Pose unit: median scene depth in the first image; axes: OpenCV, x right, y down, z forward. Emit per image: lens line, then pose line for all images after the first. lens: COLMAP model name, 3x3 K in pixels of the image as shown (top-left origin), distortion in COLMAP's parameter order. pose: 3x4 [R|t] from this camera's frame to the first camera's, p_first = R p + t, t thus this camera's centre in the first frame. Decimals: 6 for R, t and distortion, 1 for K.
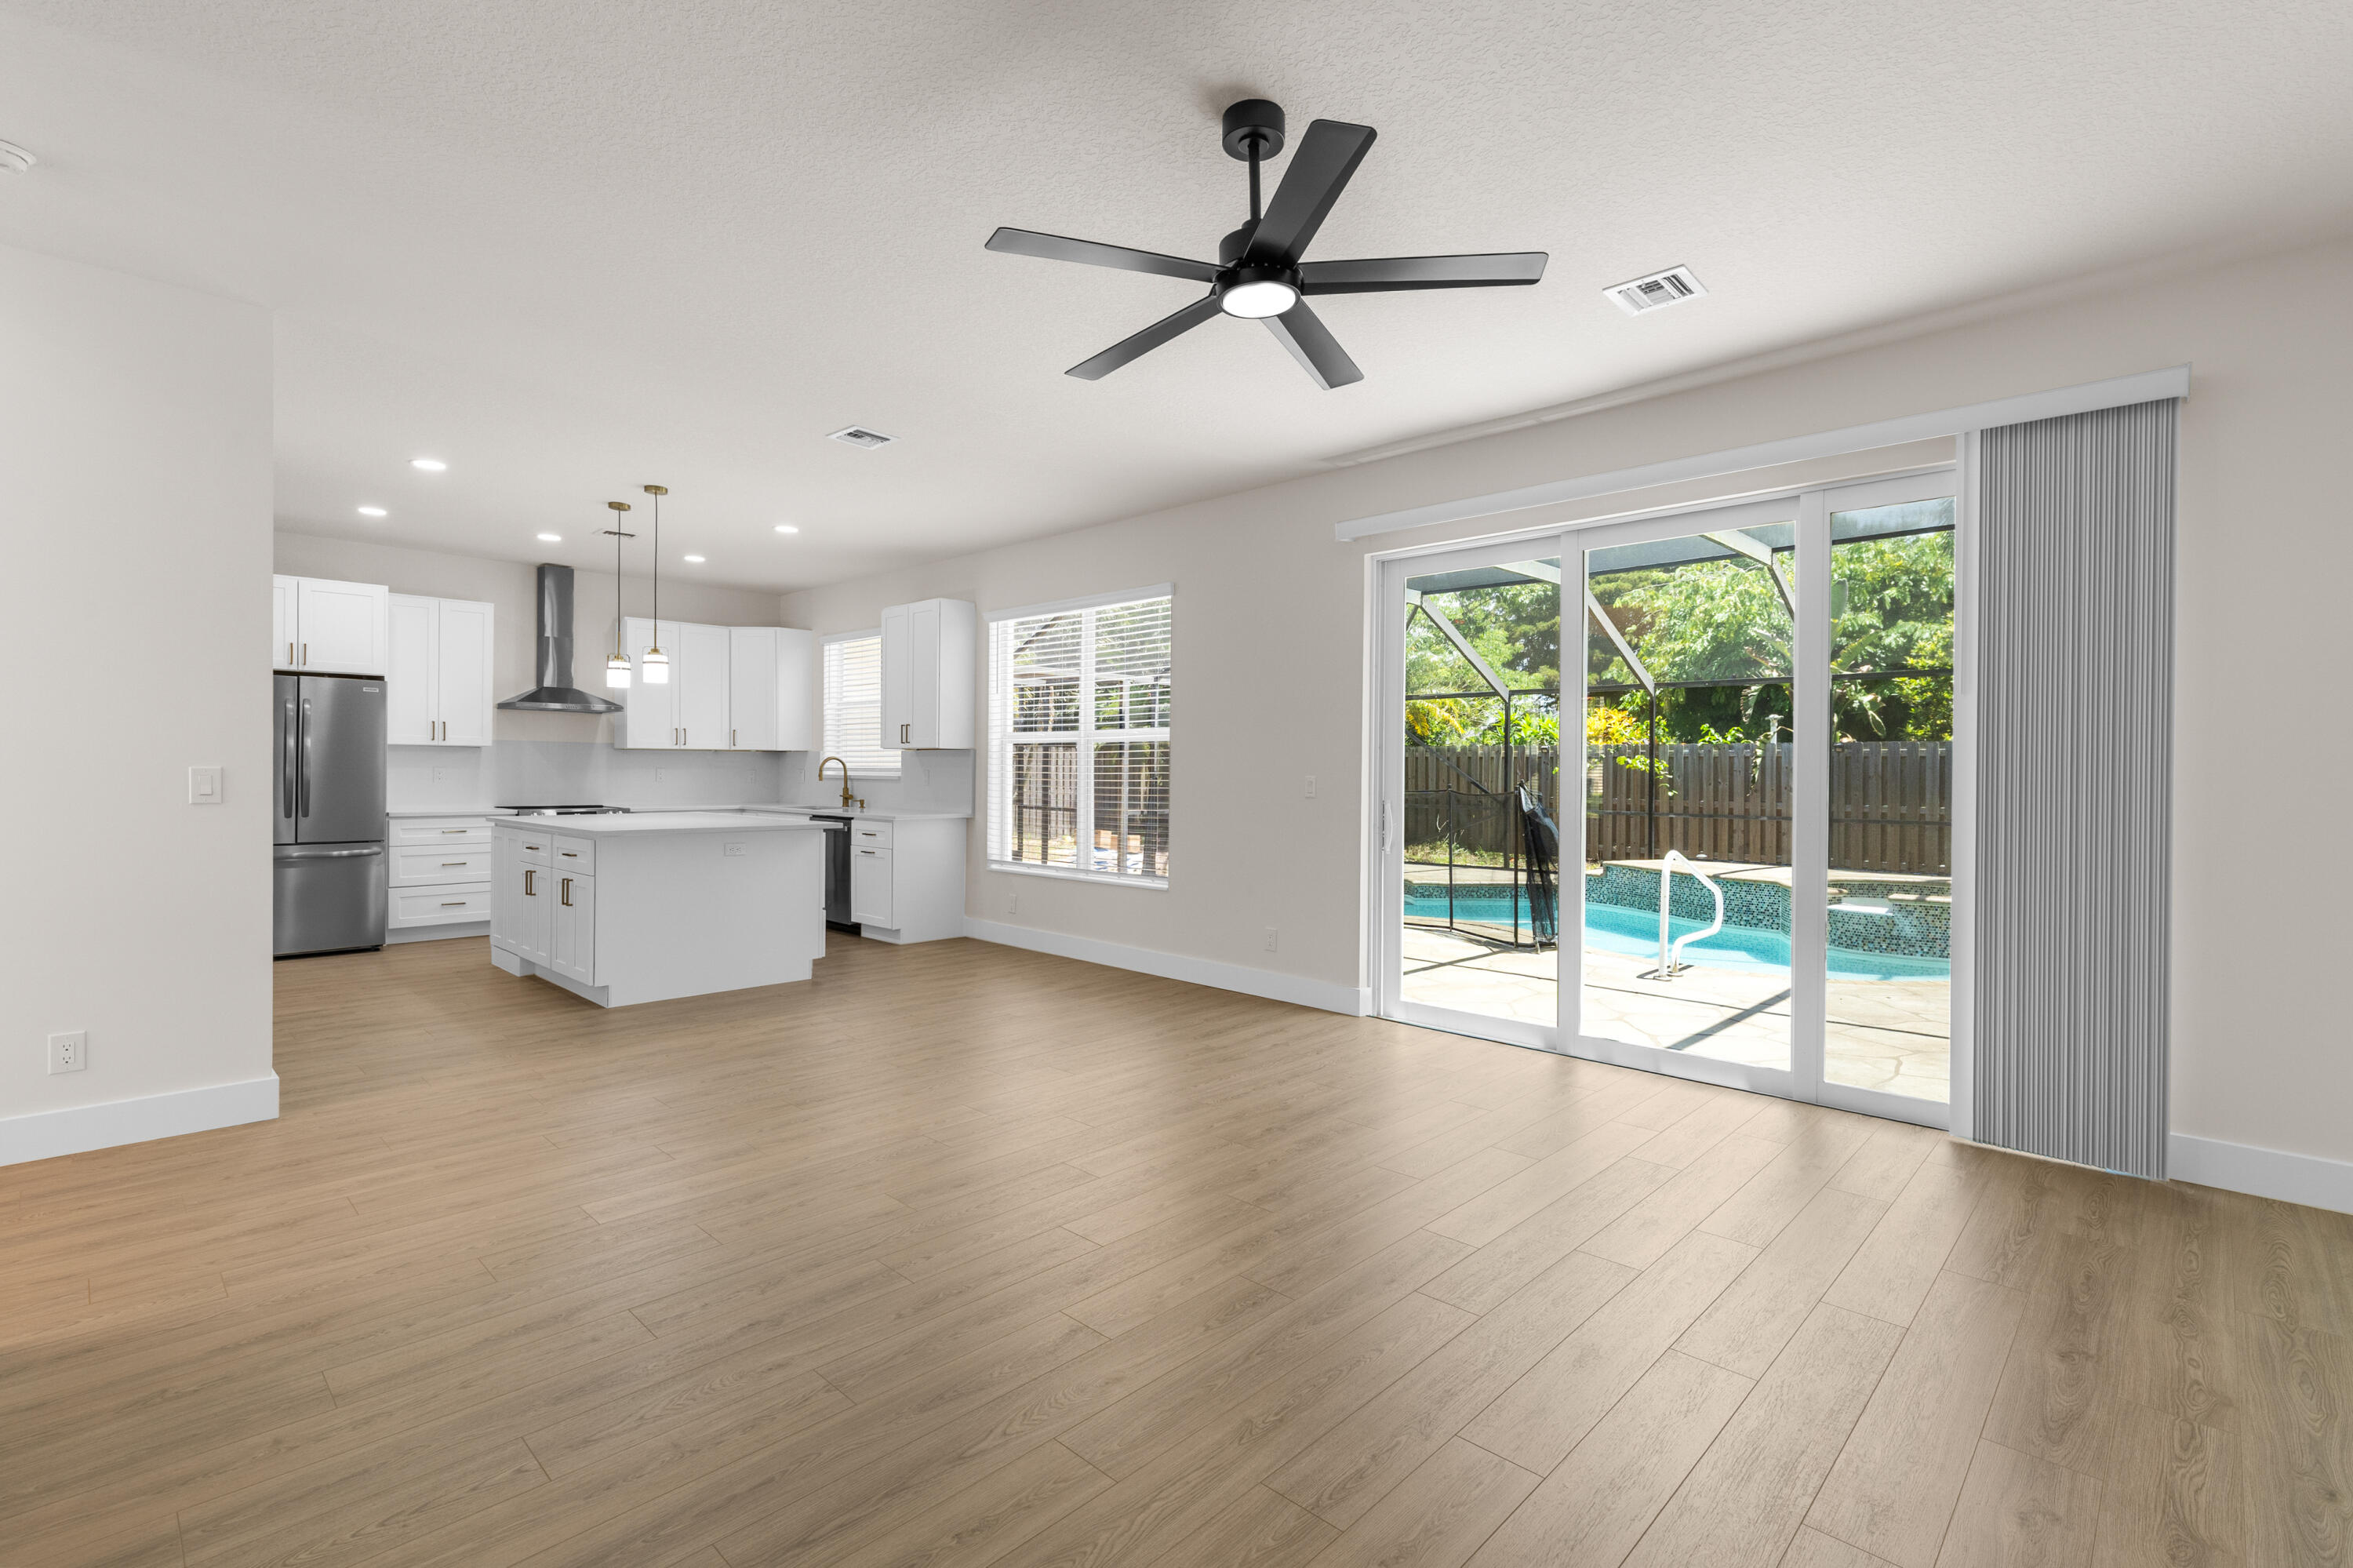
lens RADIAL K [[1055.2, 0, 1176.5], [0, 1055.2, 784.0], [0, 0, 1]] dist [0.012835, 0.000145]
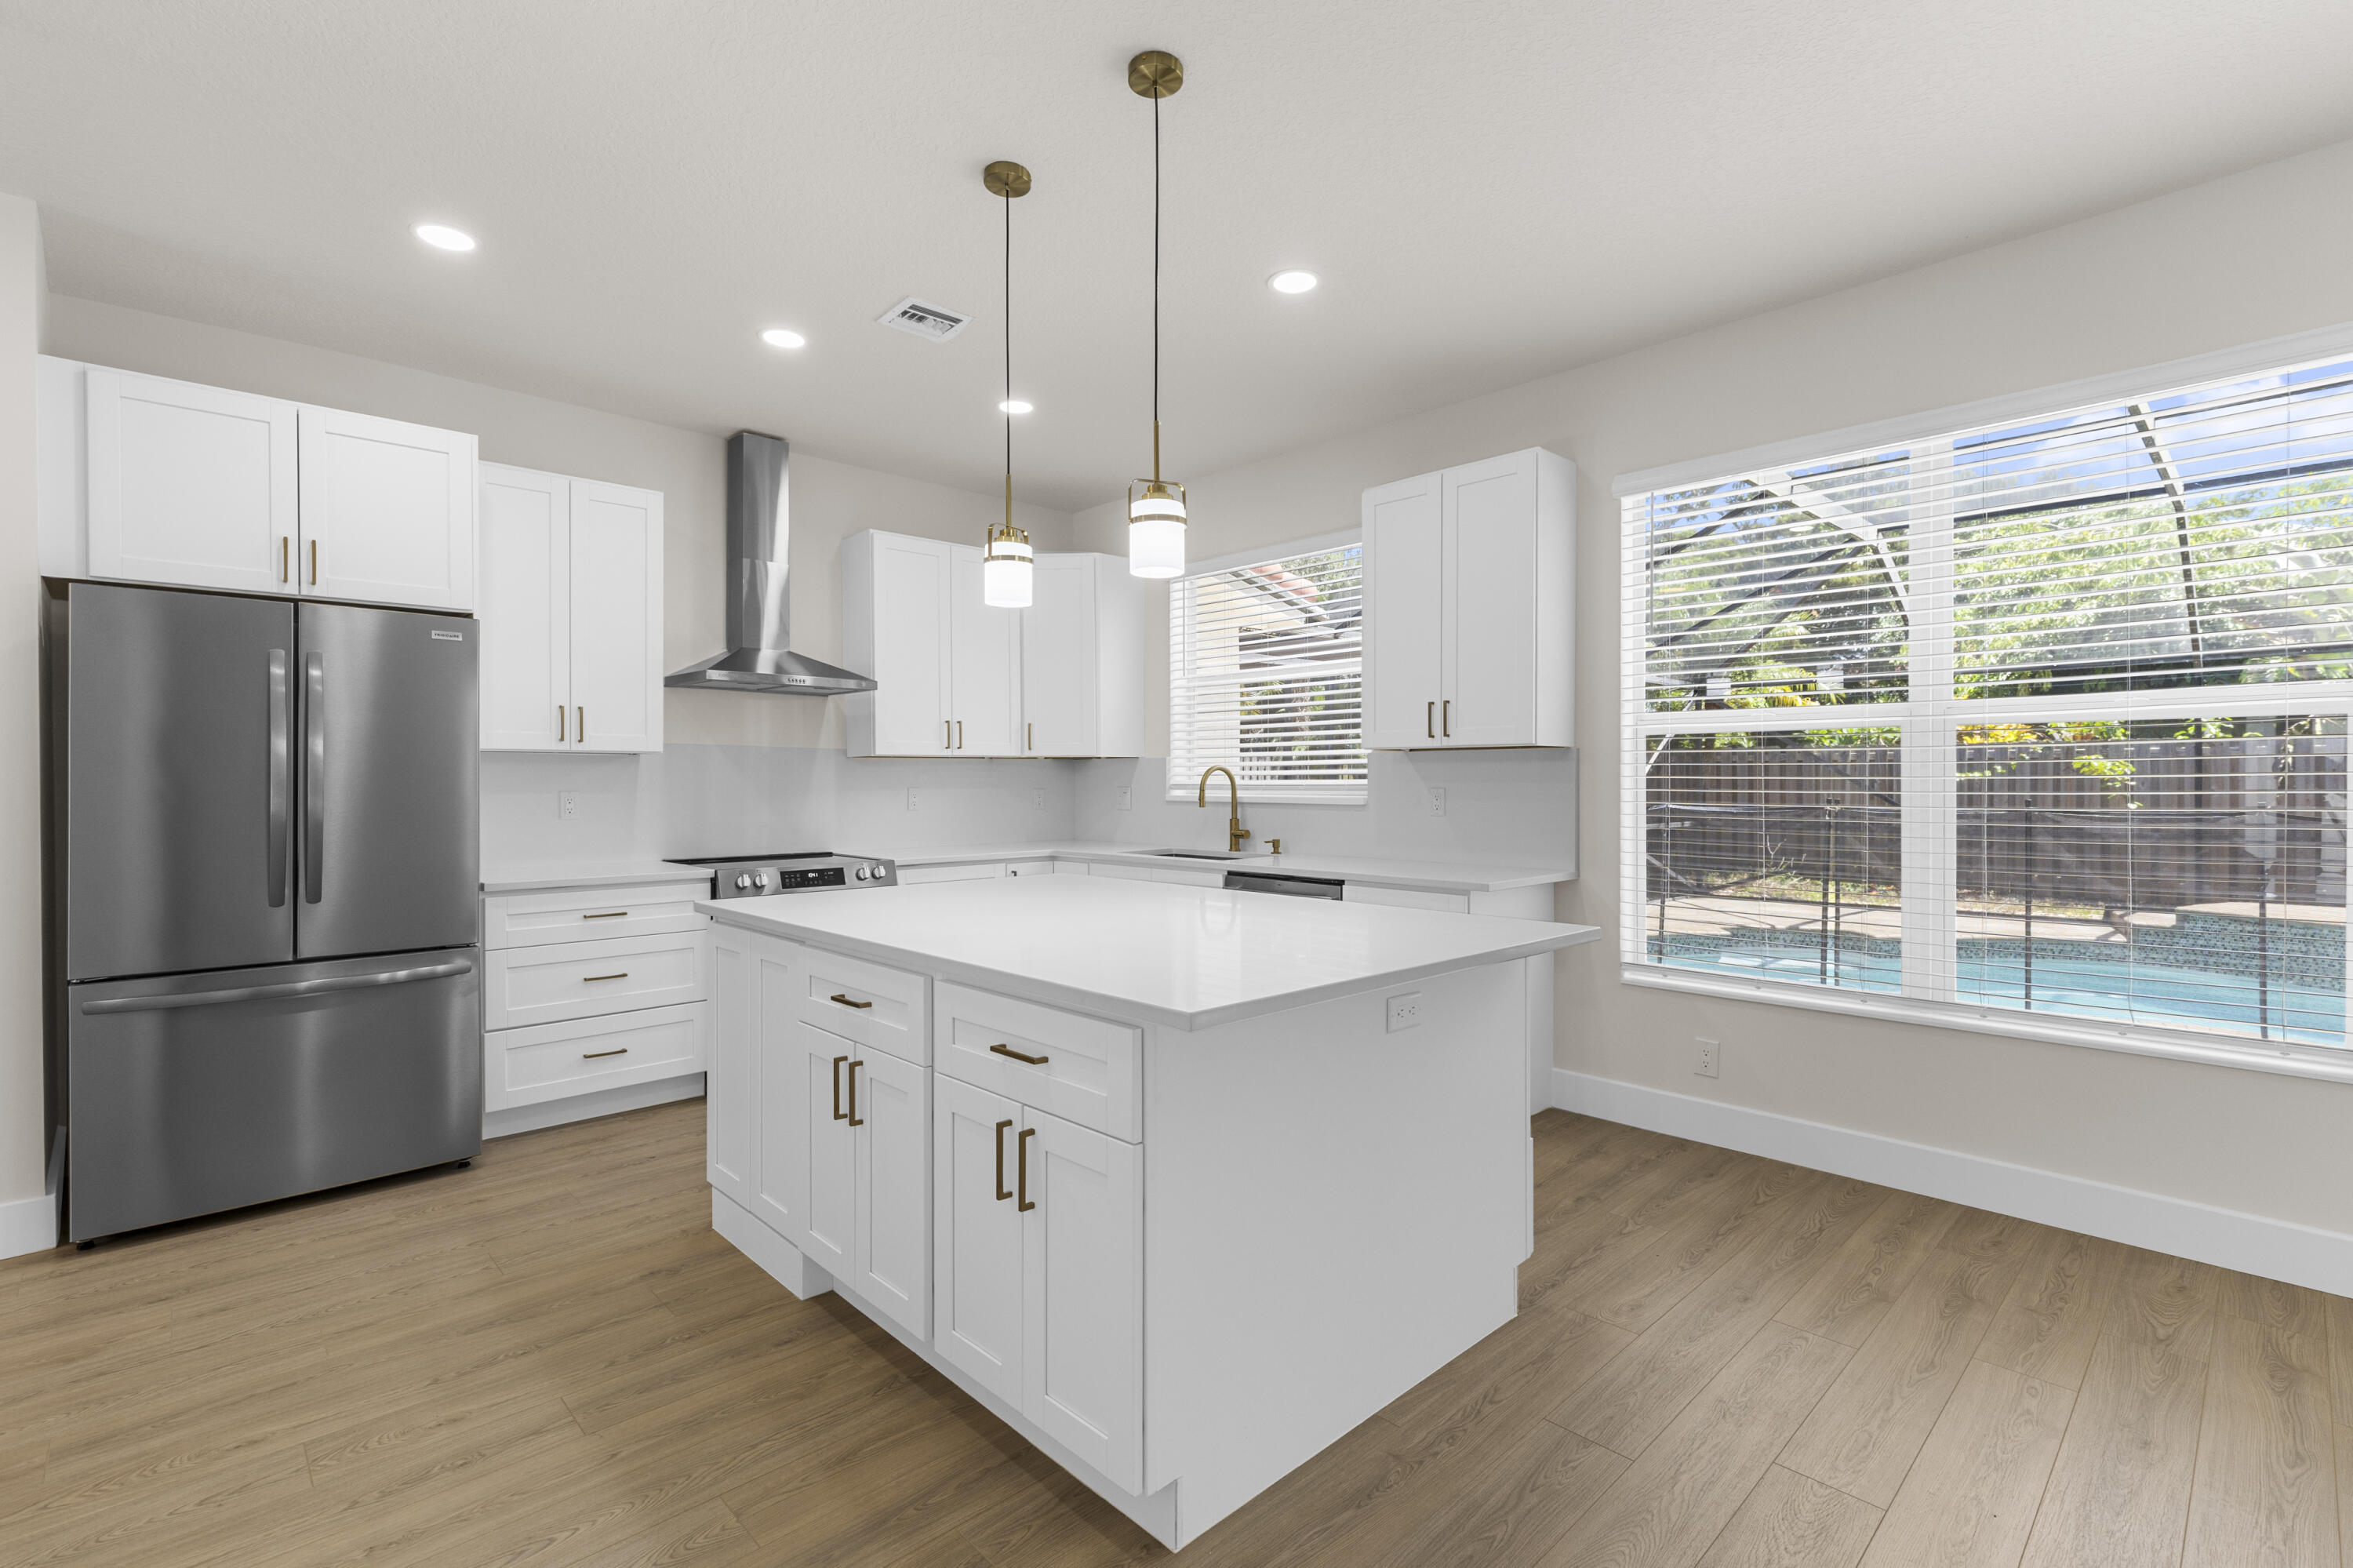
lens RADIAL K [[1057.5, 0, 1198.5], [0, 1057.5, 793.4], [0, 0, 1]] dist [0.013523, -0.000321]
pose [[0.999379, -0.010386, -0.033679, -0.354682], [0.010361, 0.999946, -0.000918, -0.011436], [0.033687, 0.000568, 0.999432, 0.466973]]
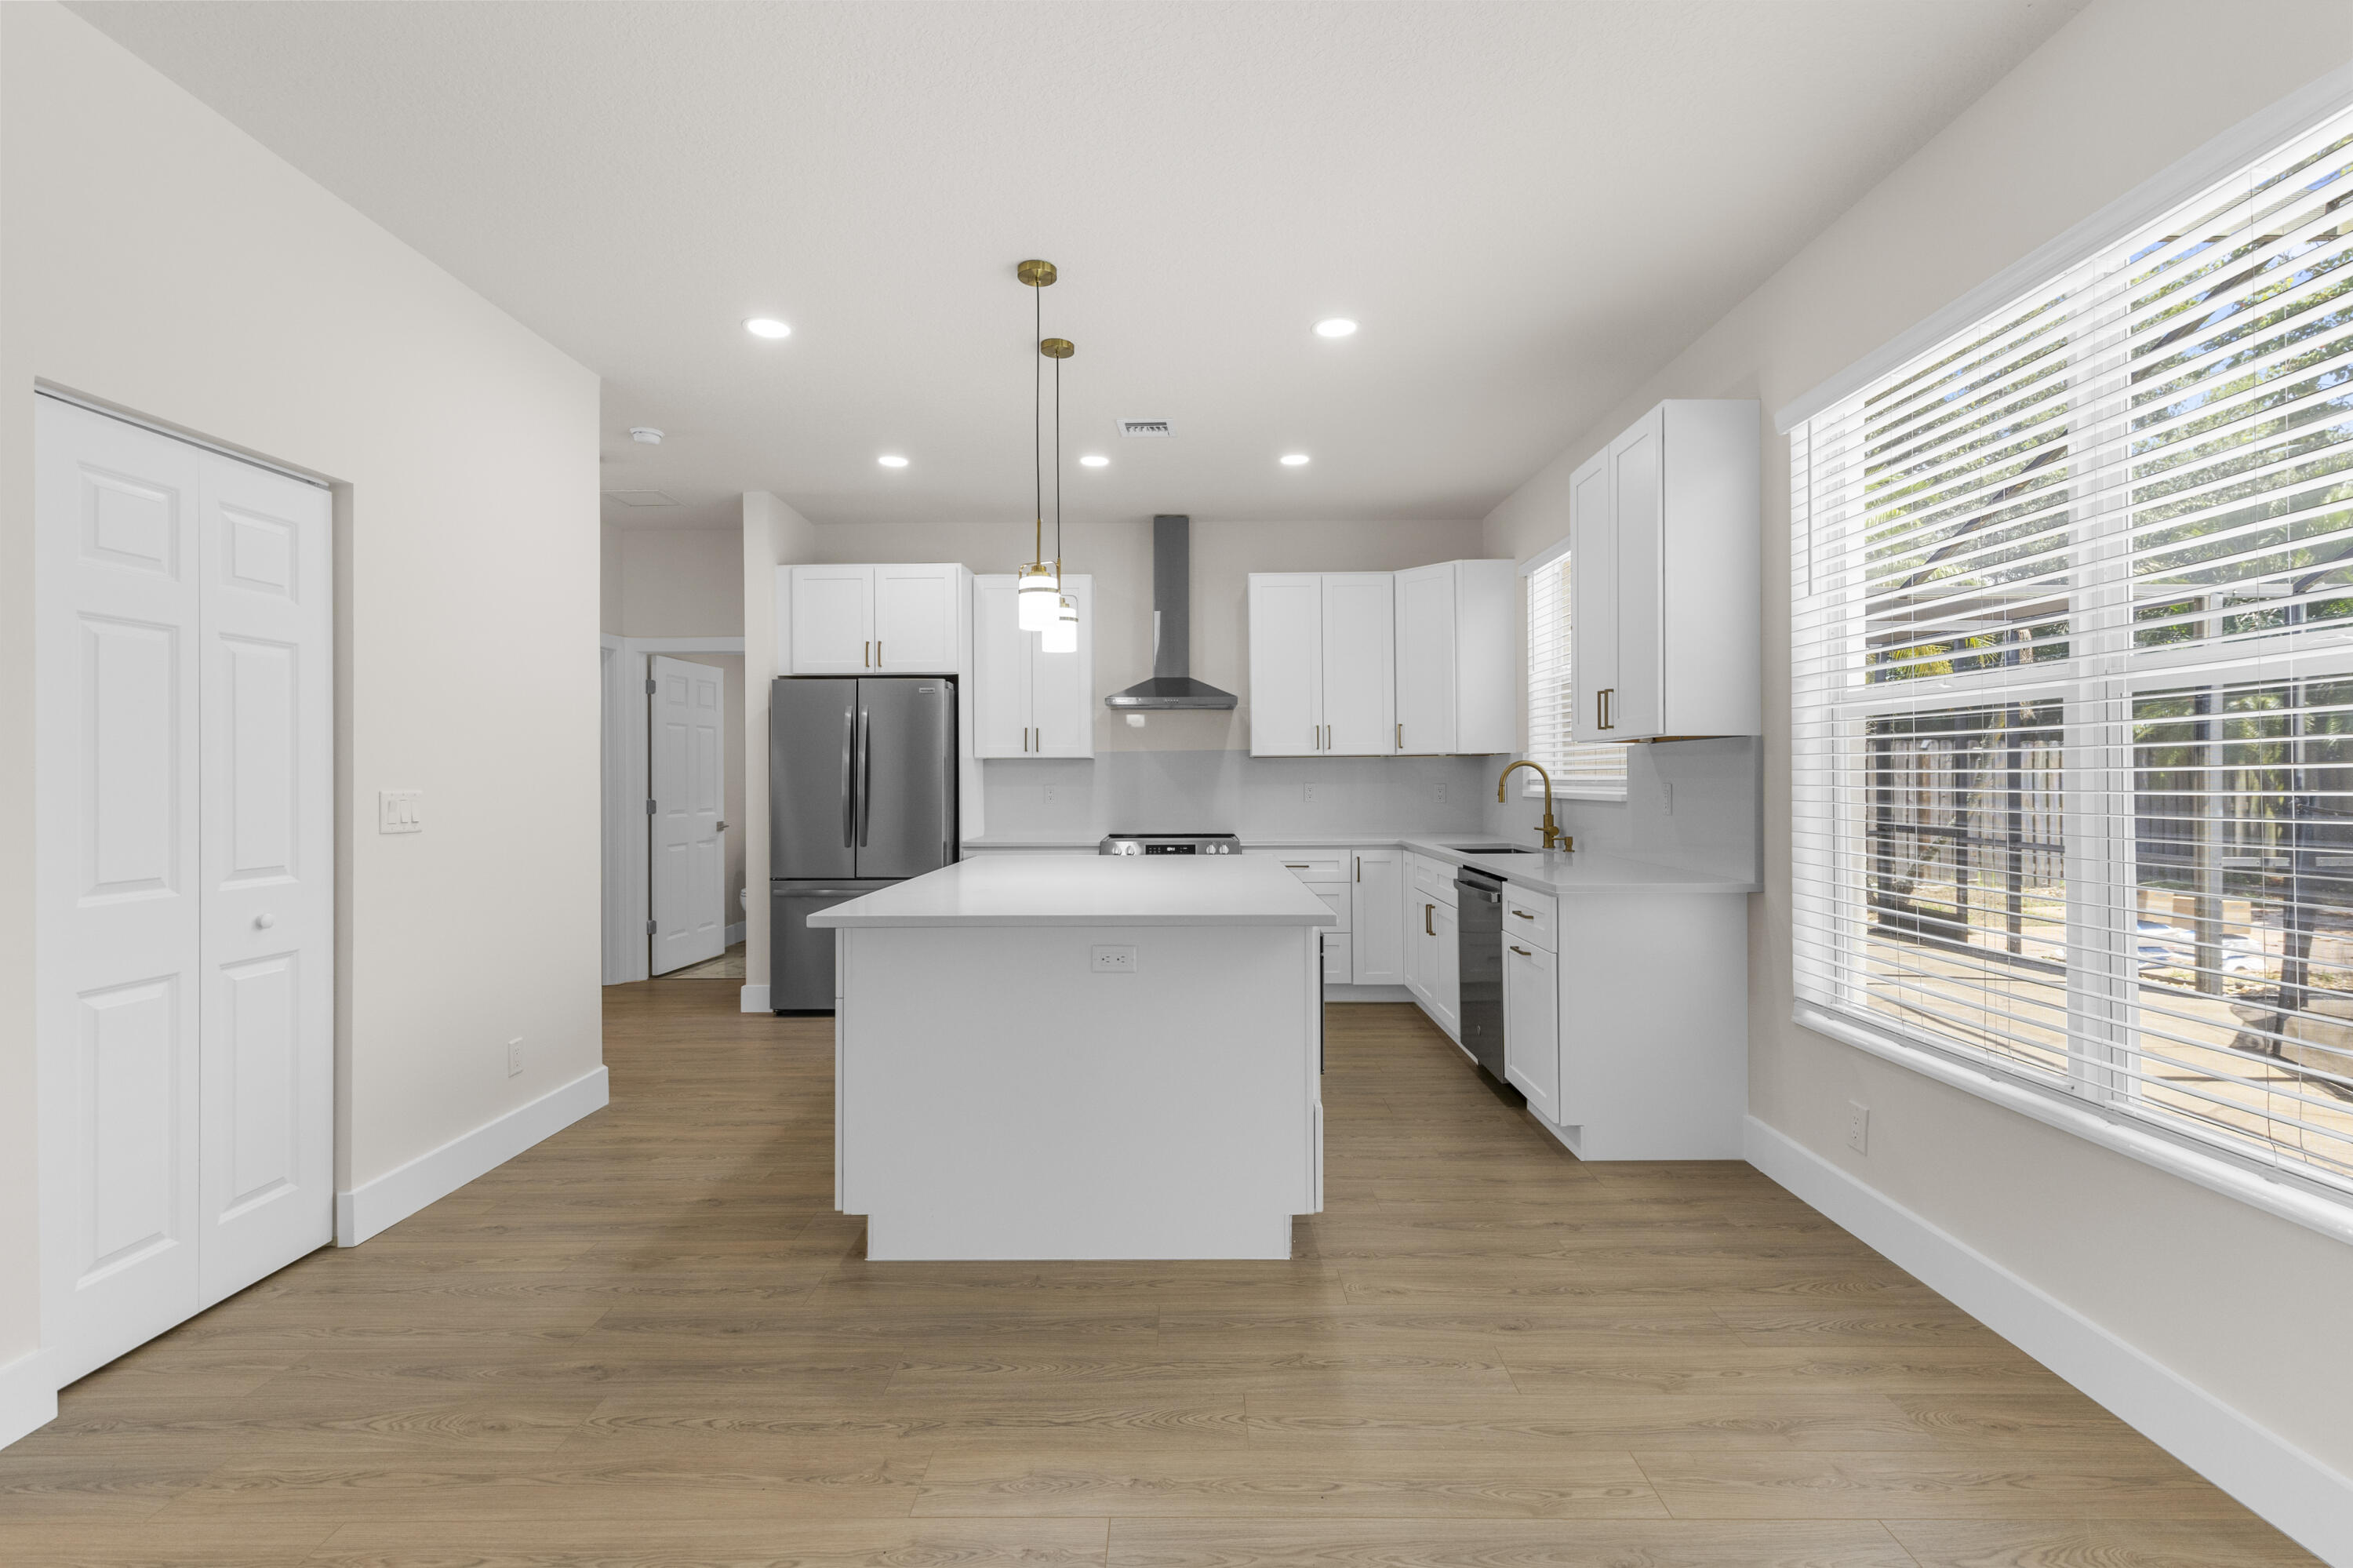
lens RADIAL K [[1055.2, 0, 1176.5], [0, 1055.2, 784.0], [0, 0, 1]] dist [0.012835, 0.000145]
pose [[0.692223, -0.008813, -0.721630, -0.043911], [0.002105, 0.999946, -0.010193, -0.008447], [0.721681, 0.005537, 0.692204, 0.517873]]
